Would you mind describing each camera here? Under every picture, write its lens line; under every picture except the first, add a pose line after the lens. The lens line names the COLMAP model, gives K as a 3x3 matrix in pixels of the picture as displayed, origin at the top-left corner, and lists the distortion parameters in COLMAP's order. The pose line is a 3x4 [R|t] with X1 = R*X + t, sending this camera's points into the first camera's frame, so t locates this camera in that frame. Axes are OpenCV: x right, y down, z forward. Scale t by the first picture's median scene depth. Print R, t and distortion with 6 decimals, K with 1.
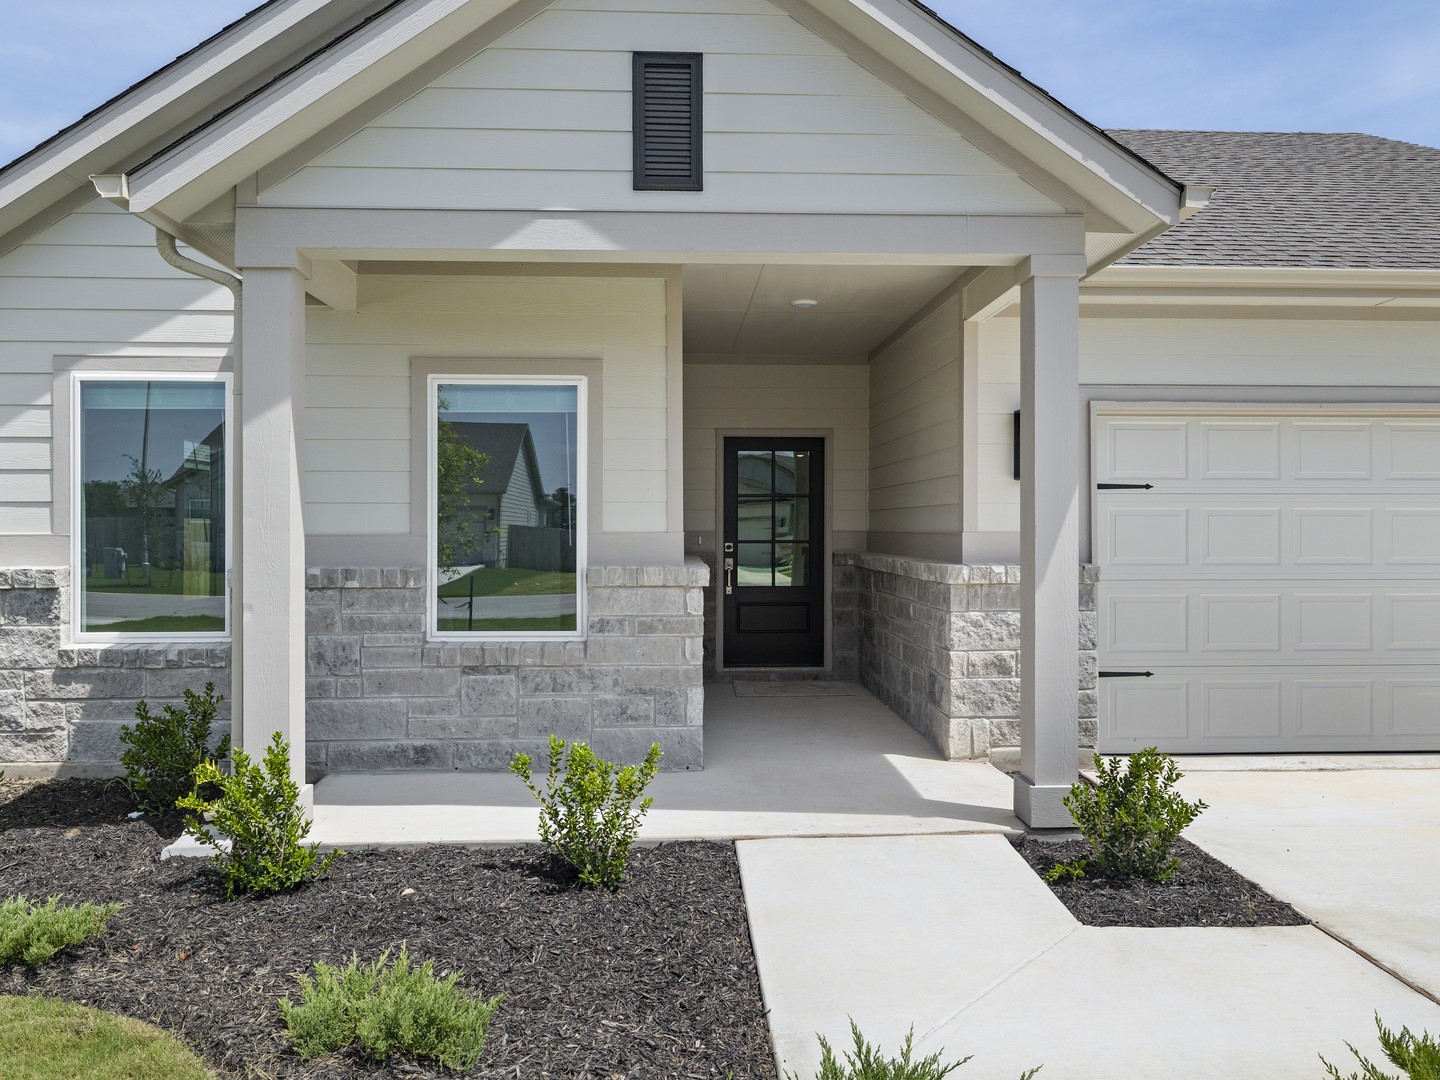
lens RADIAL K [[1098.5, 0, 720.0], [0, 1098.5, 540.0], [0, 0, 1]] dist [-0.002328, 0.001460]
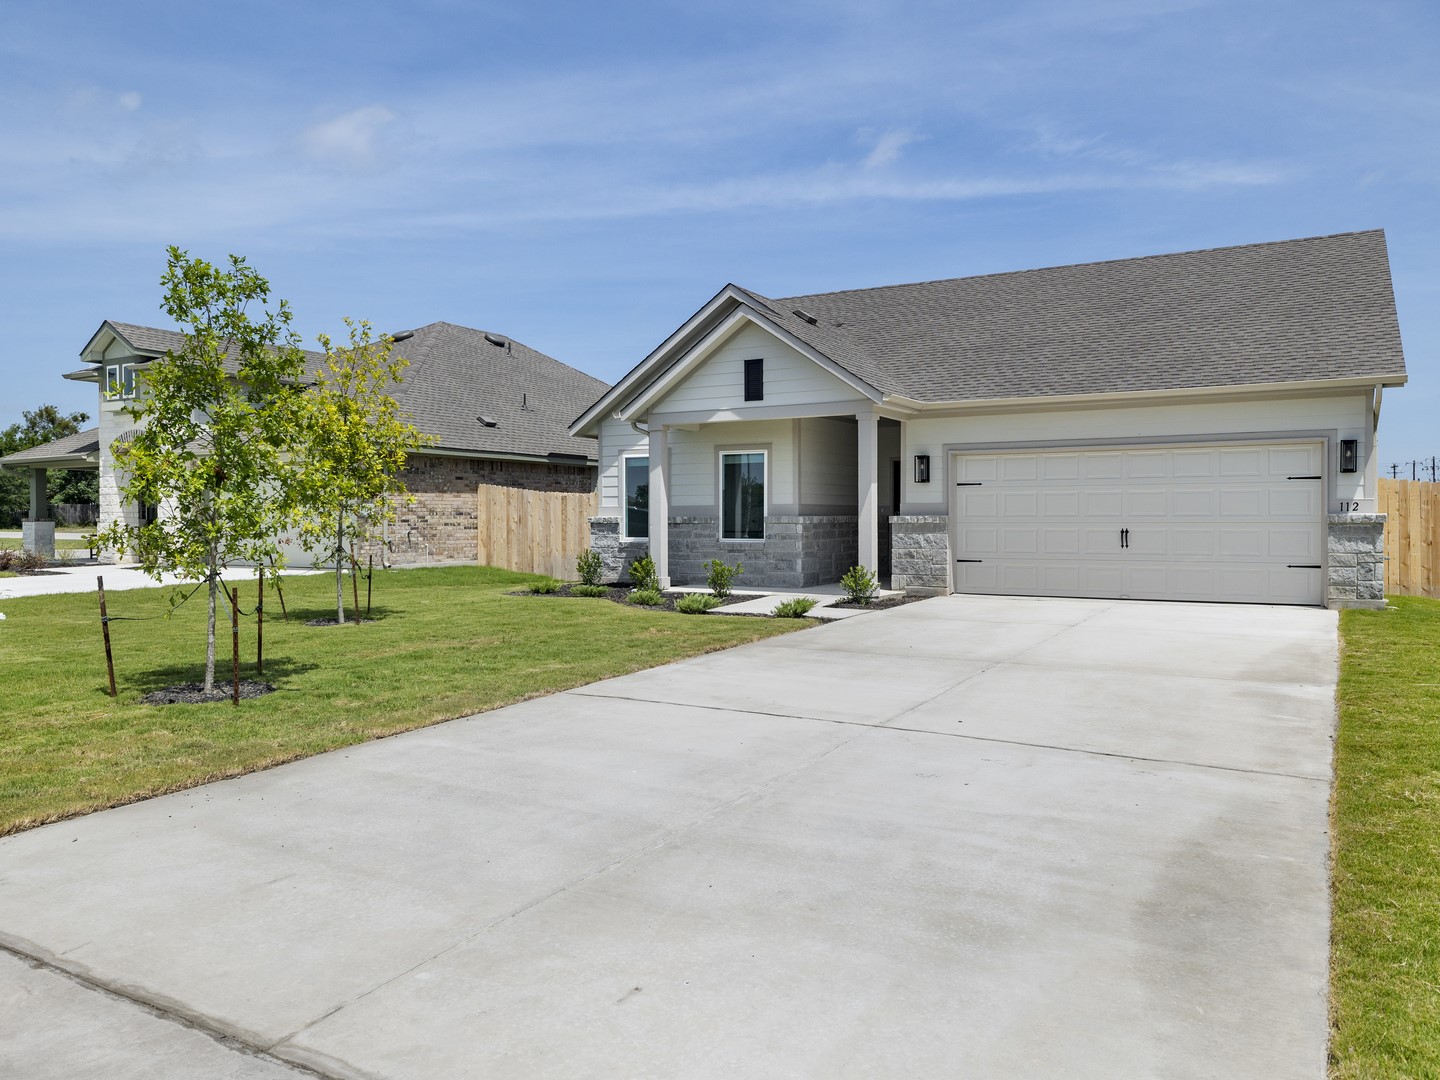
lens RADIAL K [[1098.5, 0, 720.0], [0, 1098.5, 540.0], [0, 0, 1]] dist [-0.002328, 0.001460]
pose [[0.839240, 0.009868, -0.543672, 1.366996], [0.002053, 0.999771, 0.021316, 0.024997], [0.543758, -0.019005, 0.839027, -1.507985]]
